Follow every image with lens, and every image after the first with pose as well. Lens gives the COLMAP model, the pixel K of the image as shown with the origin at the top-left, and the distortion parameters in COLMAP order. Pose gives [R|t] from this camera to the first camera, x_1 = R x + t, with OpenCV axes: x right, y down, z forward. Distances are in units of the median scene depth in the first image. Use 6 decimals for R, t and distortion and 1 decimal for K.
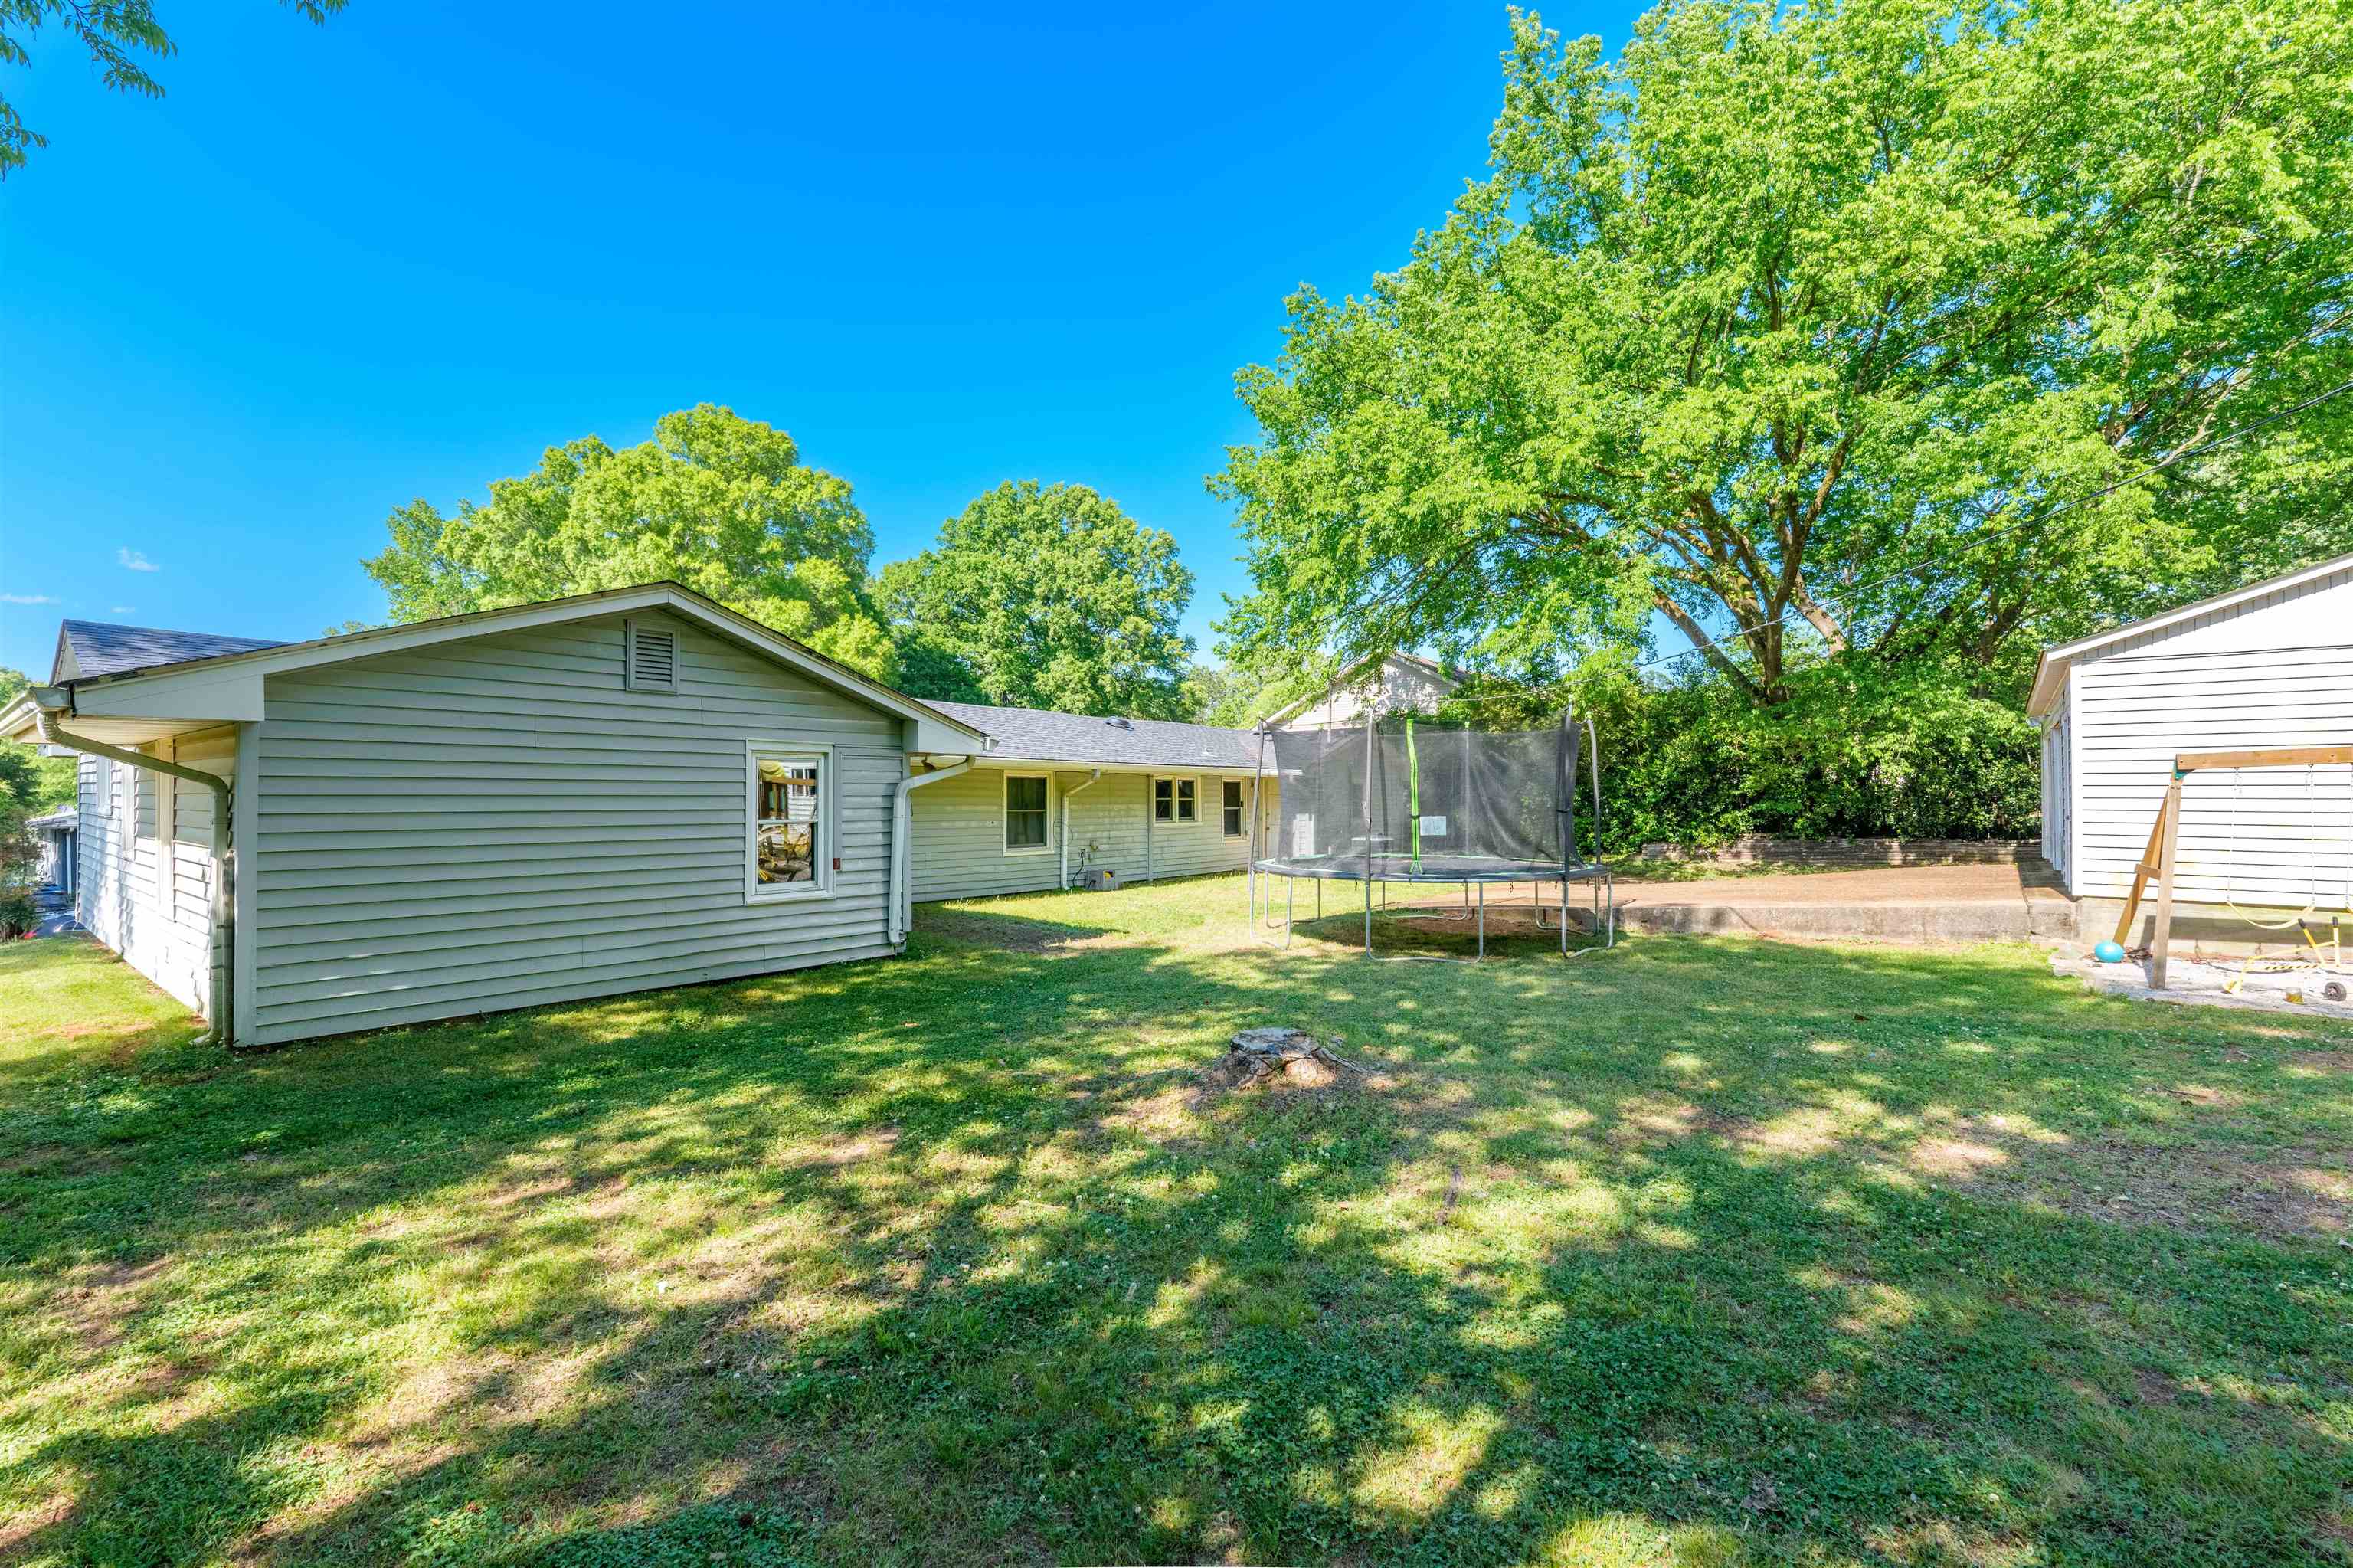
lens RADIAL K [[1033.6, 0, 1178.9], [0, 1033.6, 782.3], [0, 0, 1]] dist [-0.001716, 0.000213]
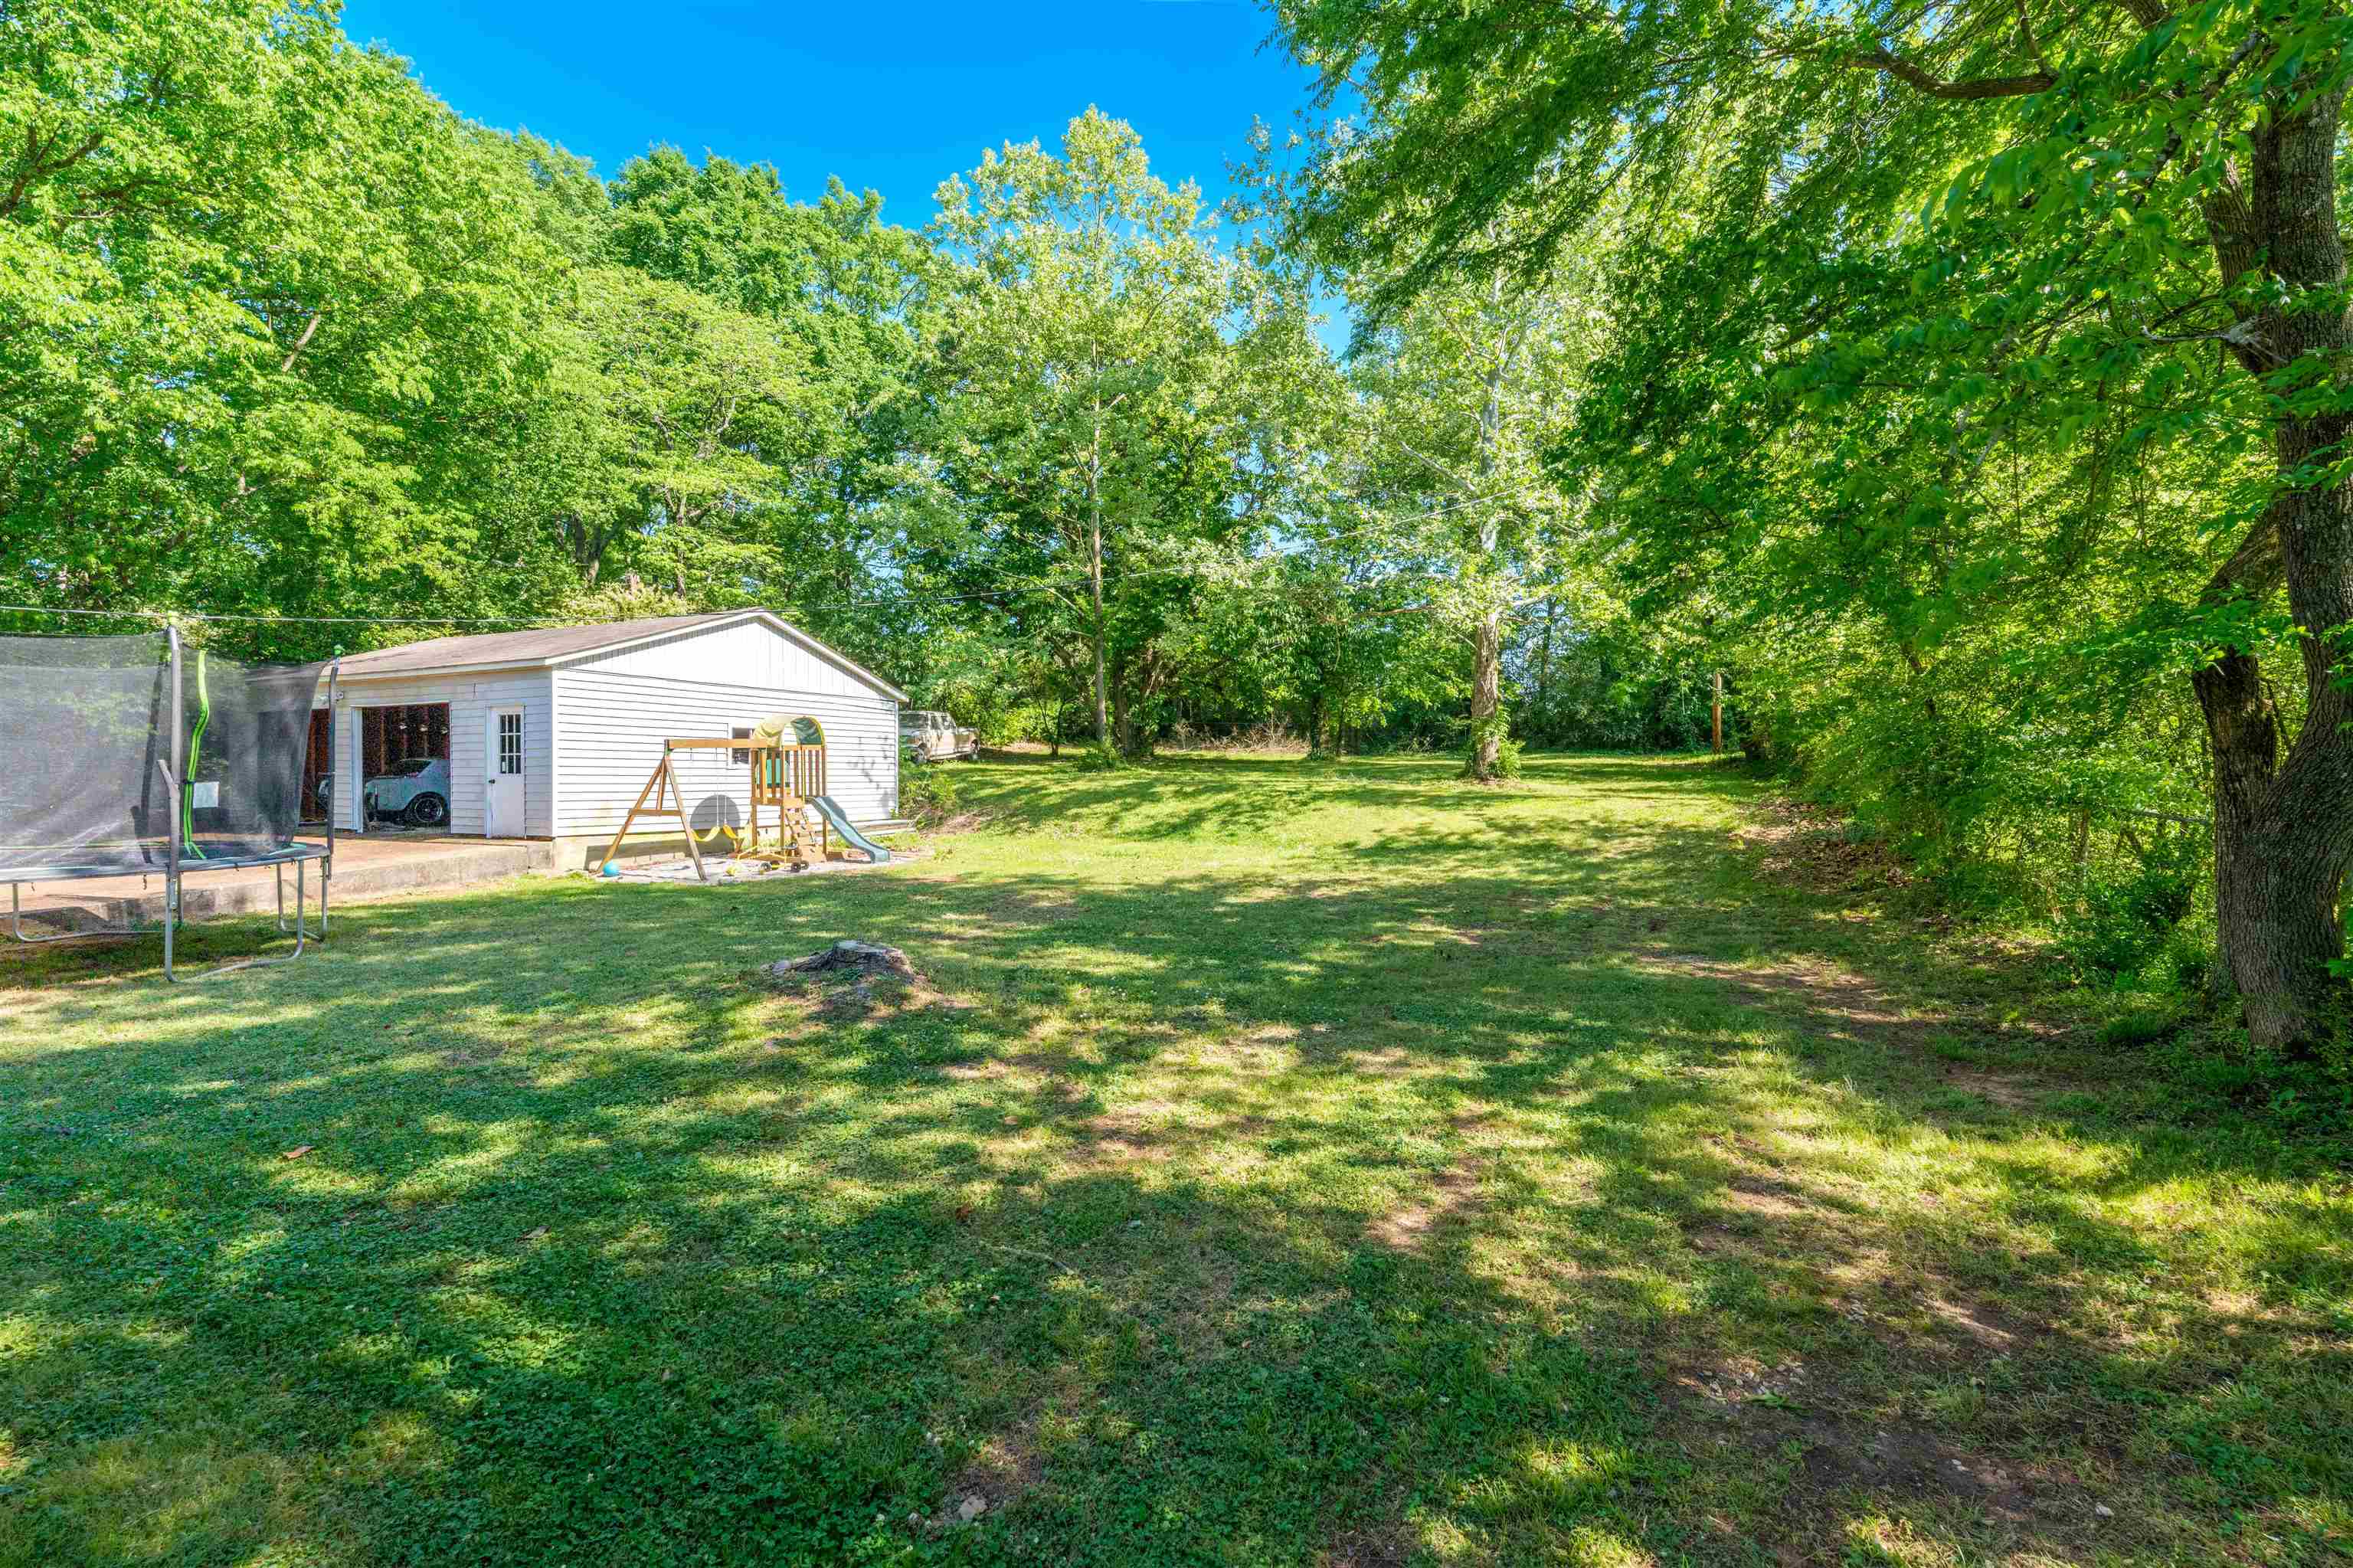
lens RADIAL K [[1033.6, 0, 1176.5], [0, 1033.6, 782.4], [0, 0, 1]] dist [-0.001716, 0.000213]
pose [[-0.232462, -0.006142, 0.972586, -1.359253], [-0.013323, 0.999906, 0.003130, 0.044081], [-0.972514, -0.012230, -0.232522, 1.028015]]
